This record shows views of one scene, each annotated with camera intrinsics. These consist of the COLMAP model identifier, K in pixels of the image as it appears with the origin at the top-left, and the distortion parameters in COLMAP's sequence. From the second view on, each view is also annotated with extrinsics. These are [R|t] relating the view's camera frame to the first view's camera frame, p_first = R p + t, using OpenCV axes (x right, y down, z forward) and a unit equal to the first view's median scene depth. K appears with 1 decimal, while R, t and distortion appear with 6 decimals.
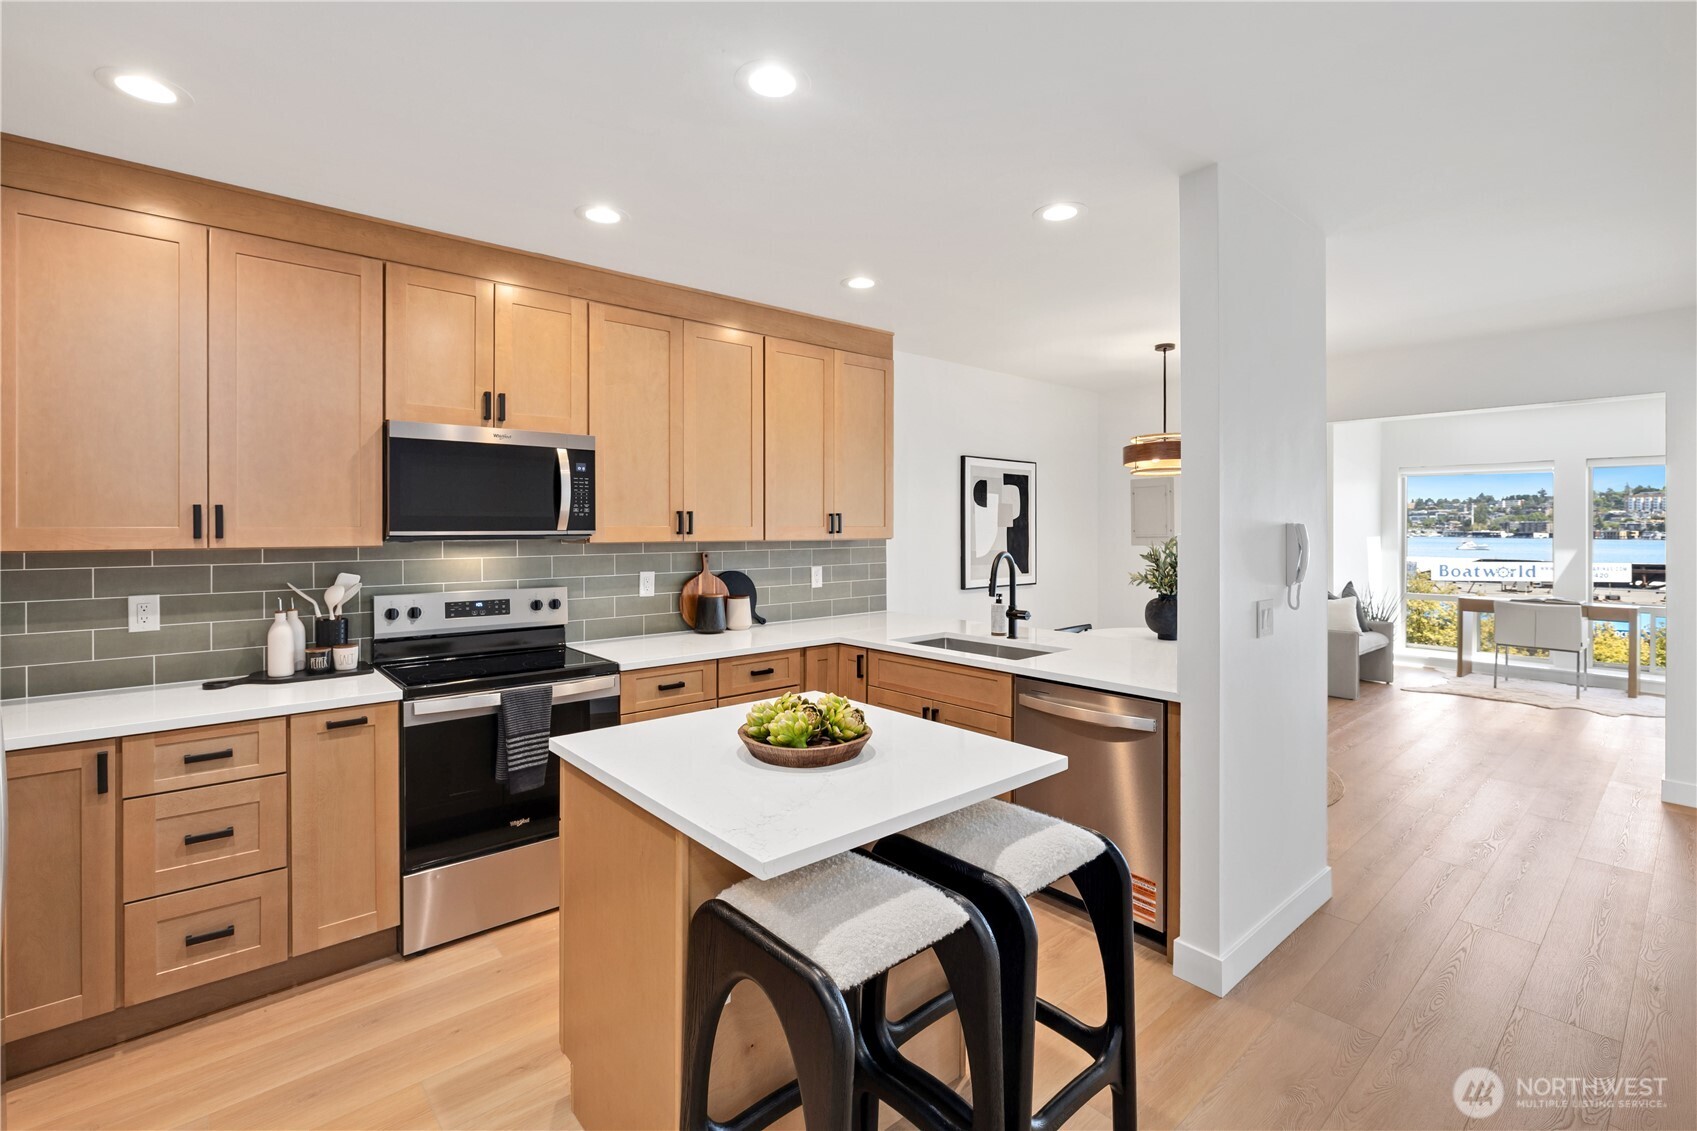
lens RADIAL K [[763.9, 0, 831.4], [0, 763.9, 528.7], [0, 0, 1]] dist [-0.002184, 0.000146]
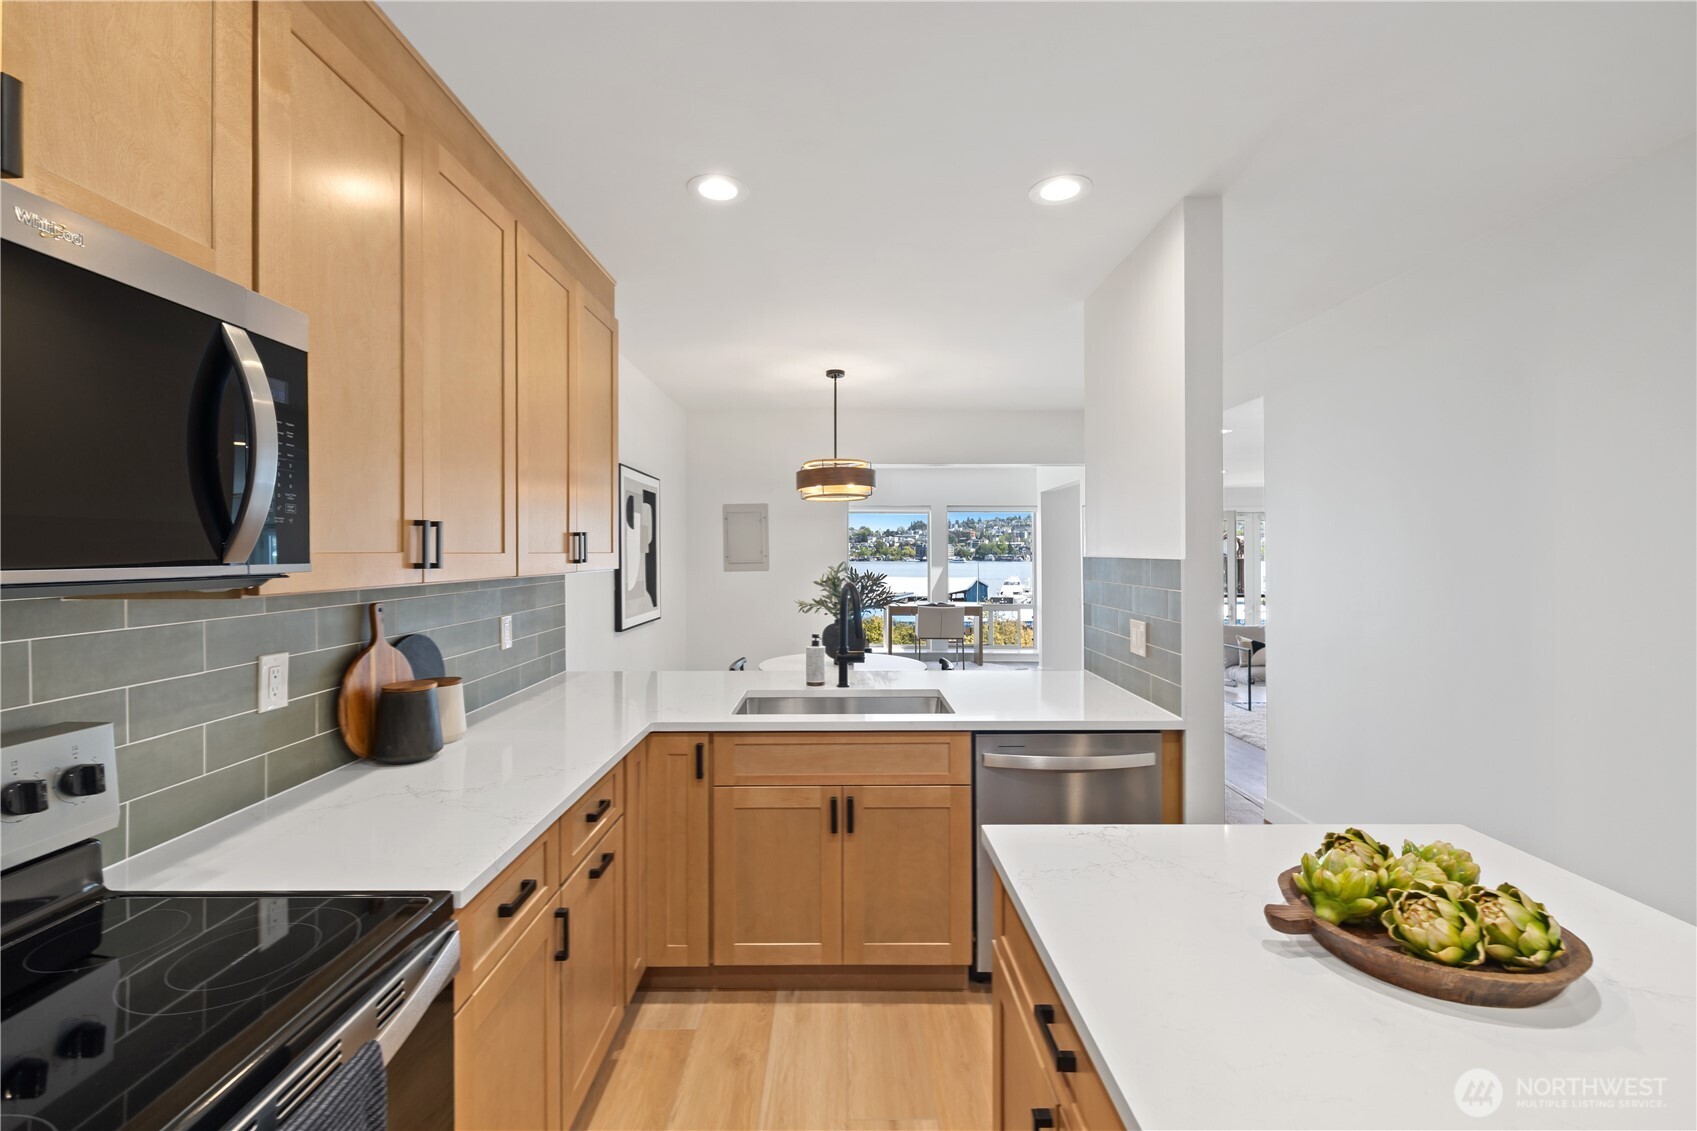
lens RADIAL K [[716.9, 0, 831.6], [0, 716.9, 533.0], [0, 0, 1]] dist [-0.002274, 0.000292]
pose [[0.656667, 0.017572, 0.753976, -0.299851], [0.005630, 0.999586, -0.028200, -0.000645], [-0.754159, 0.022763, 0.656297, 0.415681]]
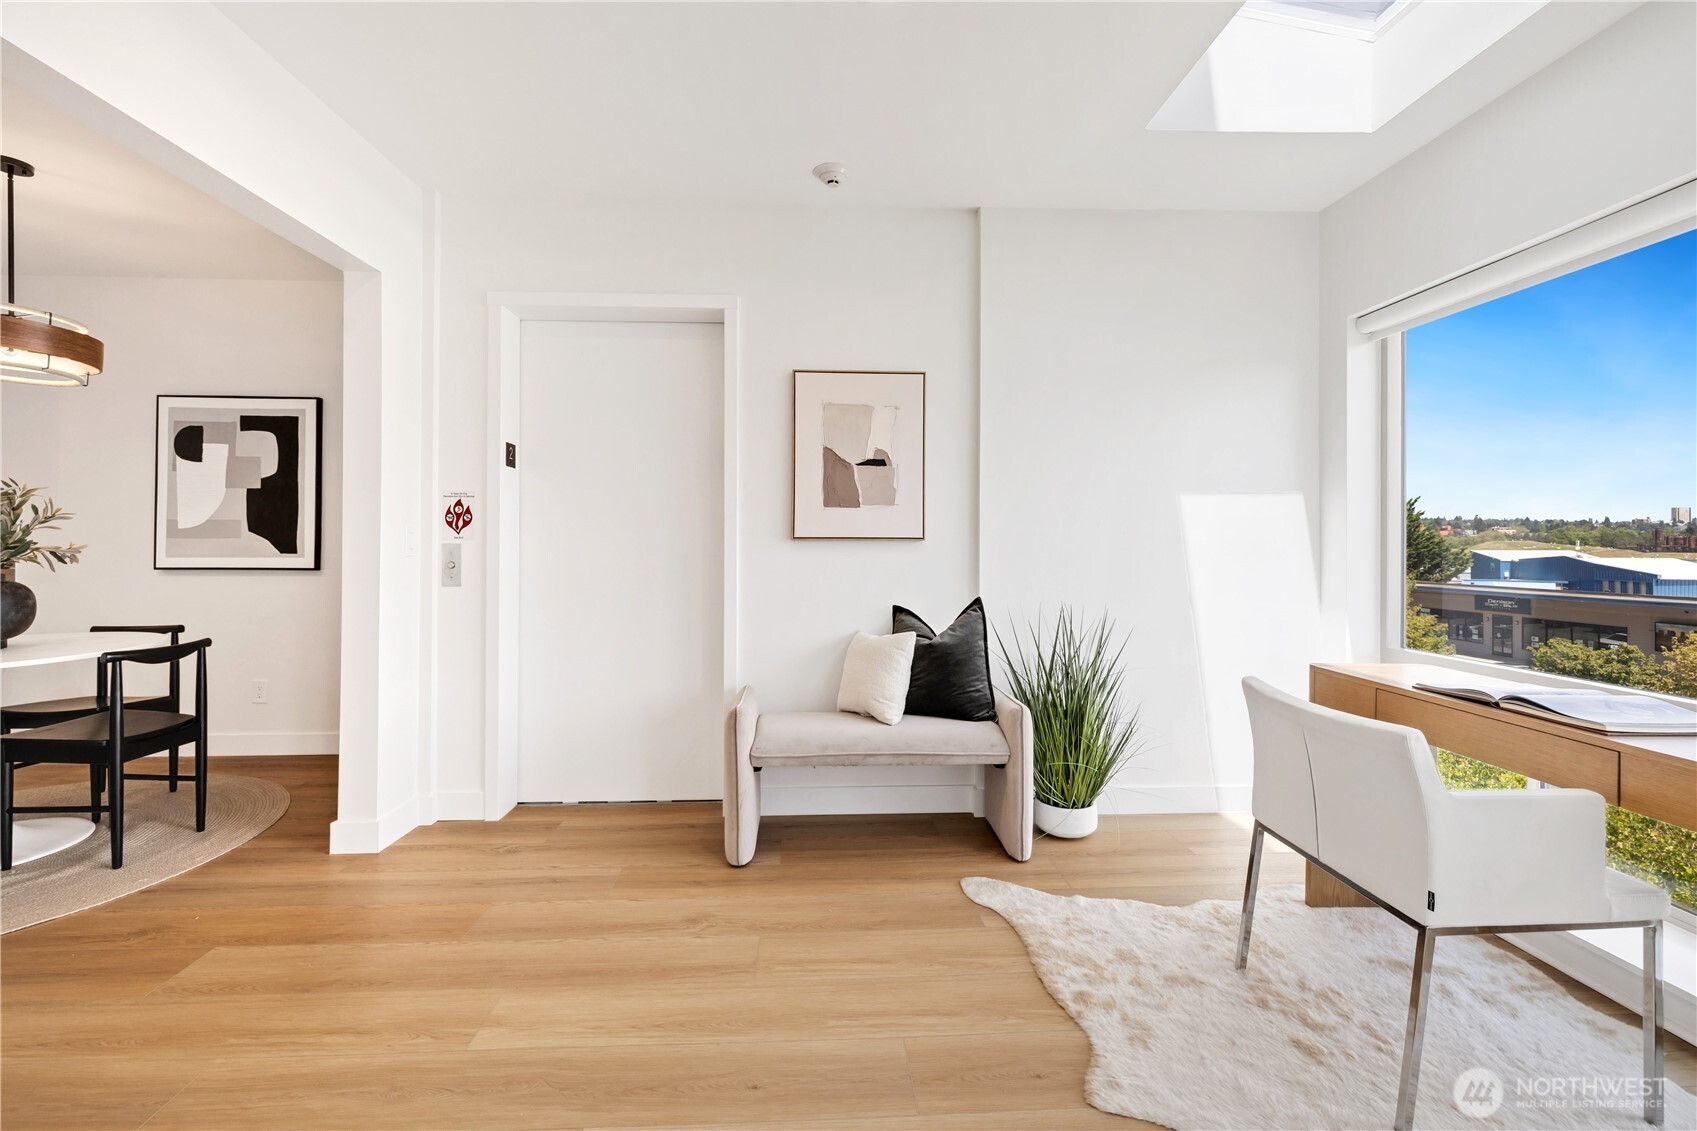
lens RADIAL K [[716.9, 0, 831.6], [0, 716.9, 533.0], [0, 0, 1]] dist [-0.002274, 0.000292]
pose [[0.794198, -0.009853, -0.607579, 1.397169], [-0.000035, 0.999868, -0.016261, 0.065870], [0.607659, 0.012936, 0.794093, 1.023437]]
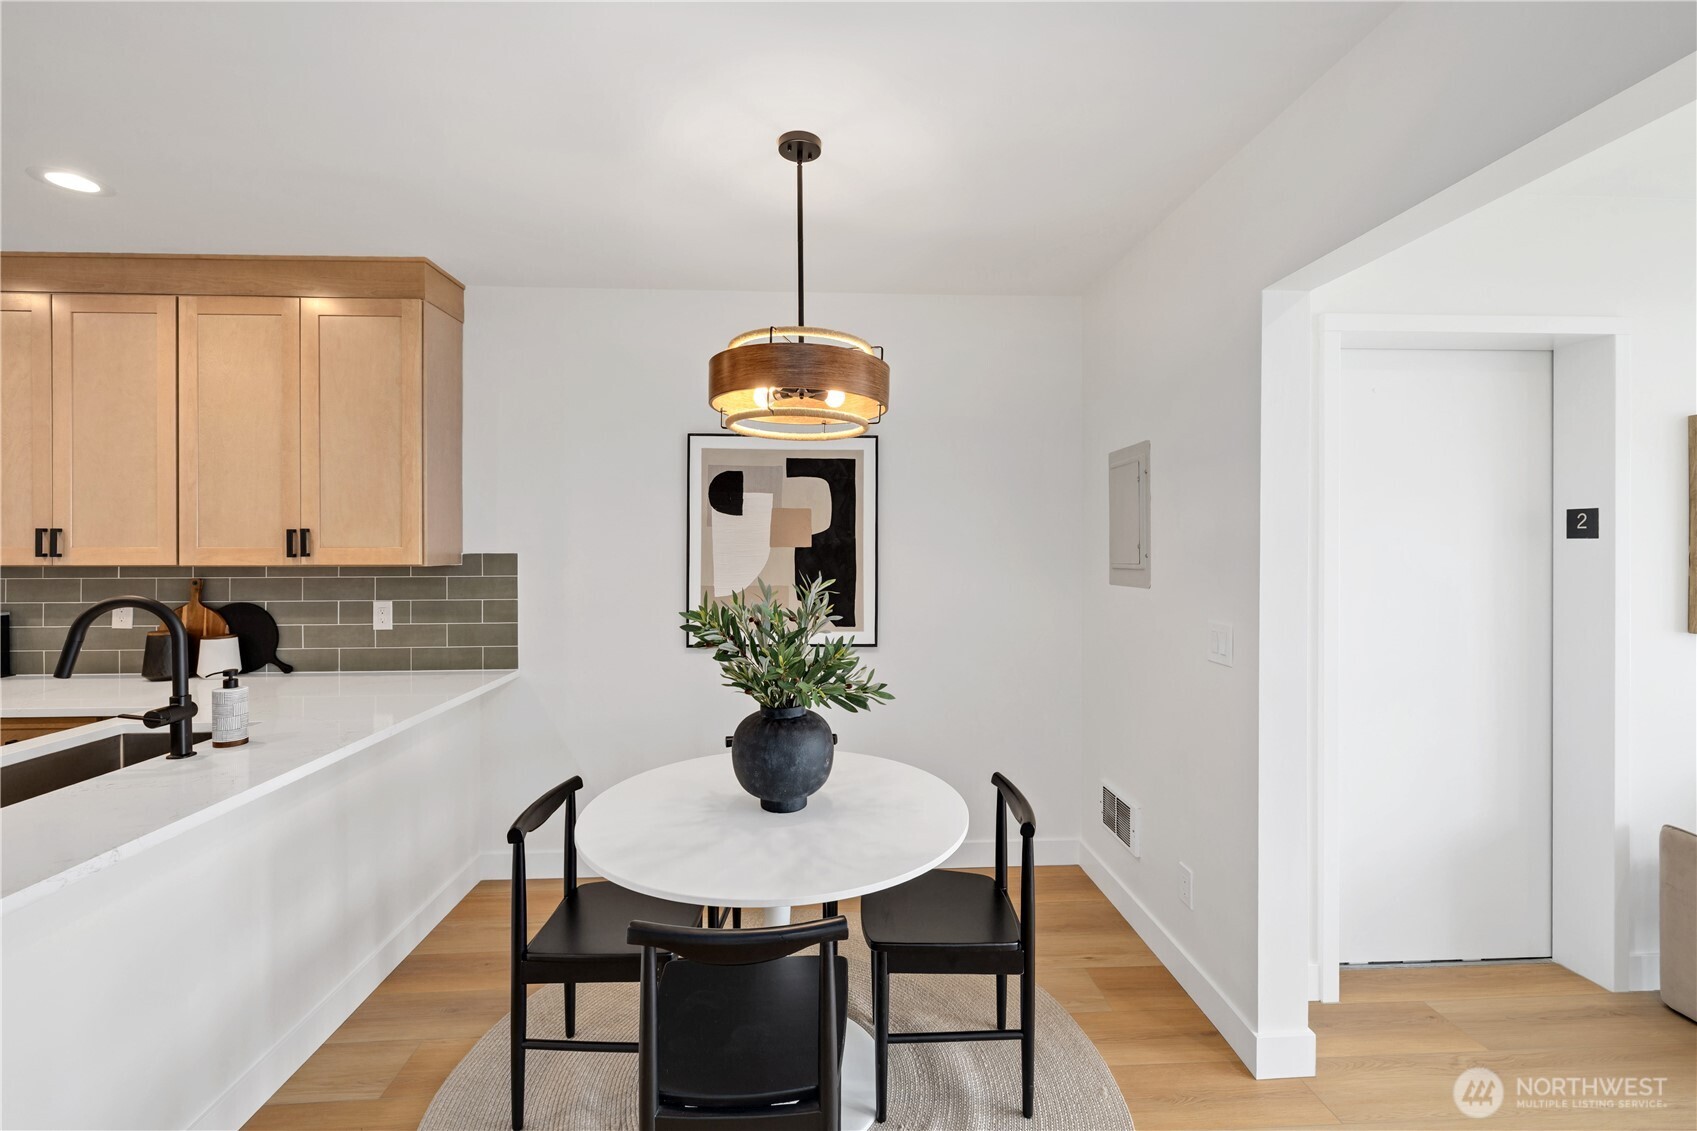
lens RADIAL K [[701.1, 0, 843.5], [0, 701.1, 551.8], [0, 0, 1]] dist [-0.002147, -0.000084]
pose [[0.792299, 0.001807, -0.610131, 0.764590], [-0.000697, 0.999998, 0.002057, 0.000047], [0.610133, -0.001204, 0.792298, 0.753742]]
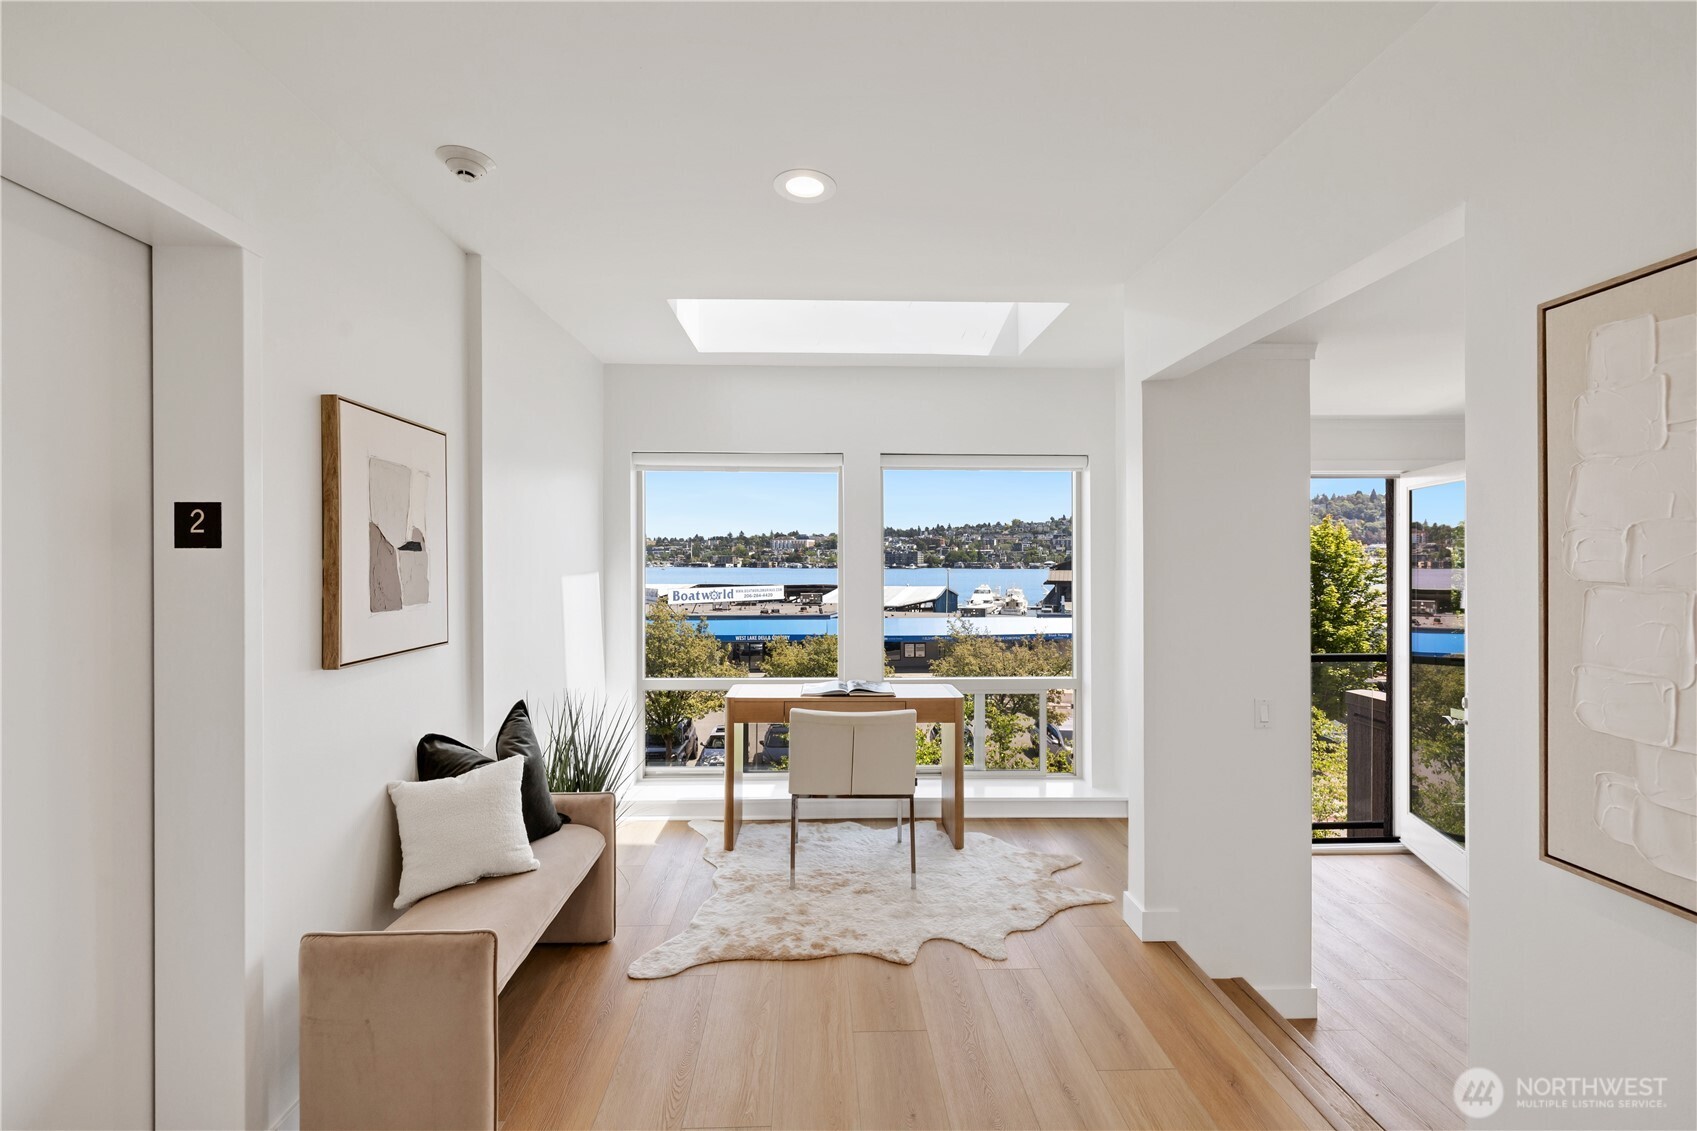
lens RADIAL K [[710.9, 0, 844.0], [0, 710.9, 559.5], [0, 0, 1]] dist [0.000110, 0.000196]
pose [[0.612784, -0.001821, 0.790249, 0.803229], [0.004077, 0.999991, -0.000858, -0.002289], [-0.790240, 0.003748, 0.612786, 1.049720]]
